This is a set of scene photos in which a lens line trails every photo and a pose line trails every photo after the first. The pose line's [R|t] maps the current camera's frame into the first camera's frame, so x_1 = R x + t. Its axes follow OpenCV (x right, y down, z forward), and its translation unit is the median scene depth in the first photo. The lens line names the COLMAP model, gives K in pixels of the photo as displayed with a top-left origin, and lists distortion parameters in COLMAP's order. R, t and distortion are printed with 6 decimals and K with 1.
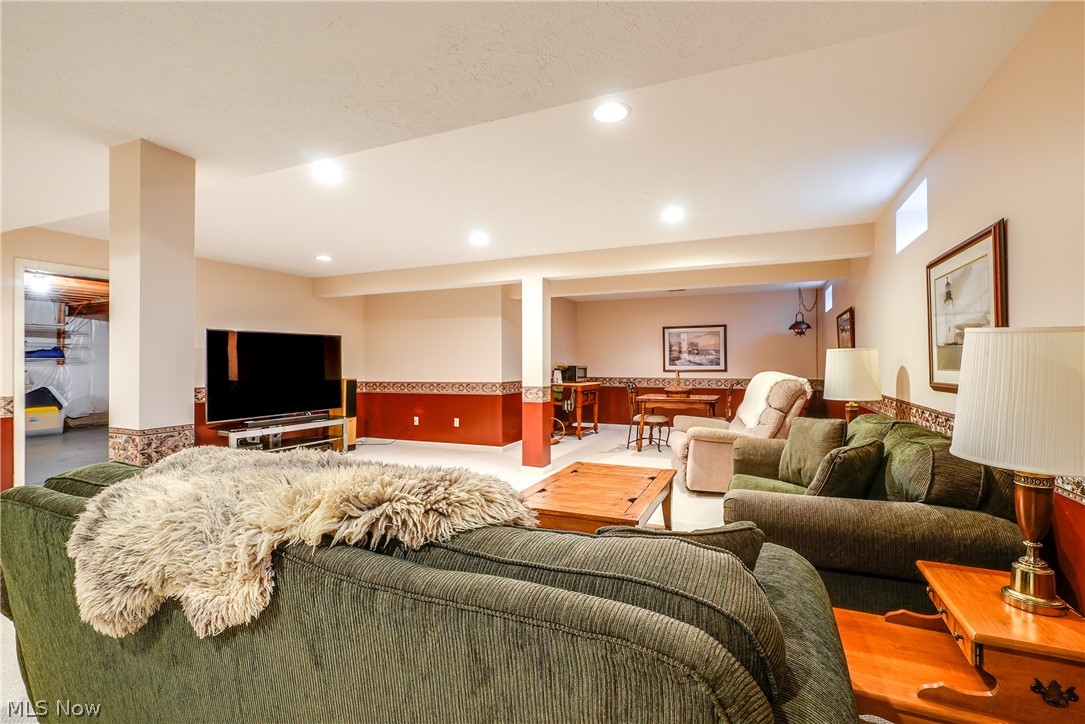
lens RADIAL K [[496.3, 0, 552.6], [0, 496.3, 360.3], [0, 0, 1]] dist [-0.011367, 0.000977]
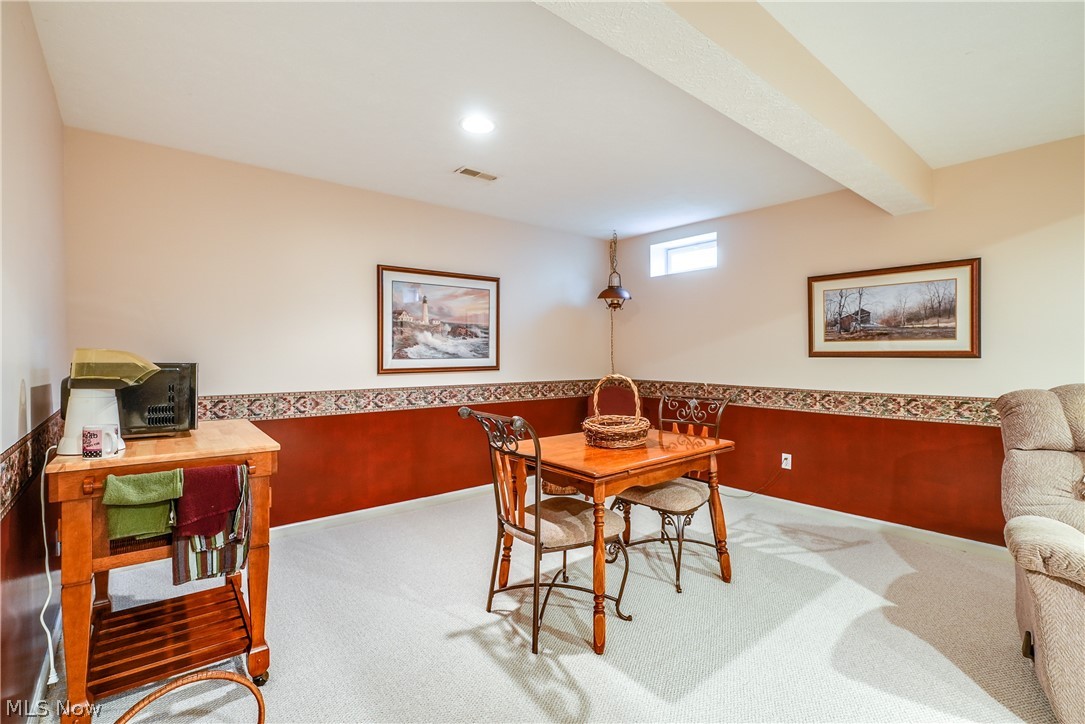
lens RADIAL K [[496.3, 0, 543.0], [0, 496.3, 356.3], [0, 0, 1]] dist [-0.011367, 0.000977]
pose [[0.443732, -0.005315, 0.896144, -0.089319], [-0.009478, 0.999899, 0.010623, 0.002783], [-0.896109, -0.013207, 0.443637, 0.726857]]
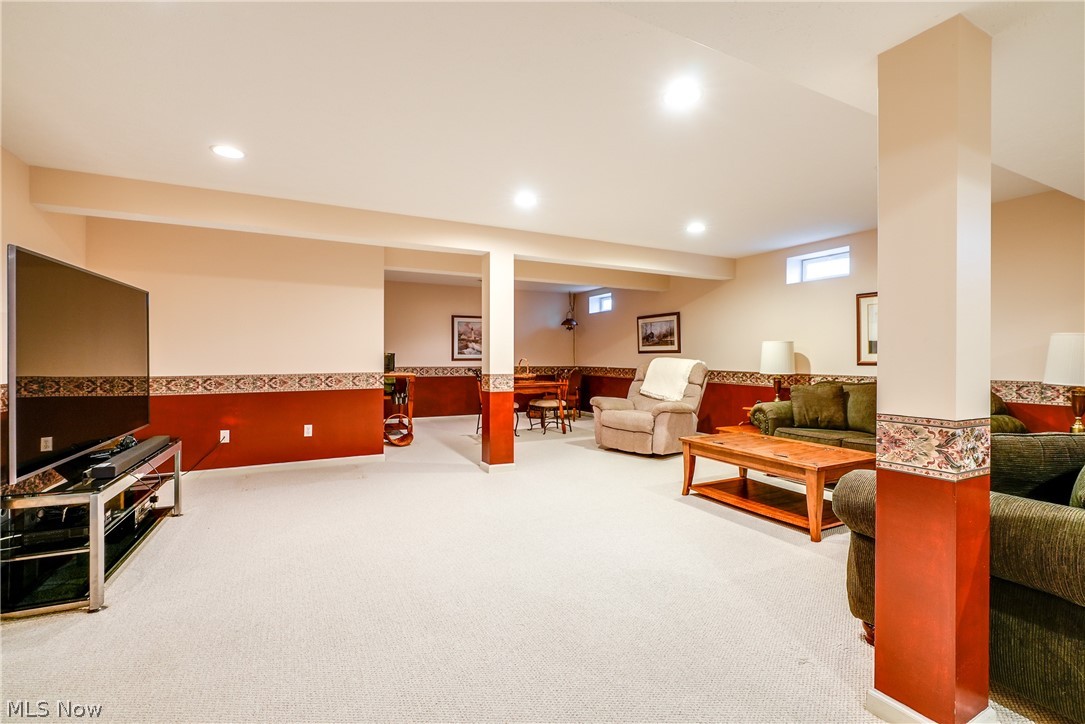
lens RADIAL K [[496.3, 0, 543.7], [0, 496.3, 361.3], [0, 0, 1]] dist [-0.011367, 0.000977]
pose [[0.629135, -0.001117, 0.777295, -0.447960], [-0.011199, 0.999882, 0.010501, 0.012583], [-0.777216, -0.015312, 0.629048, 0.249989]]
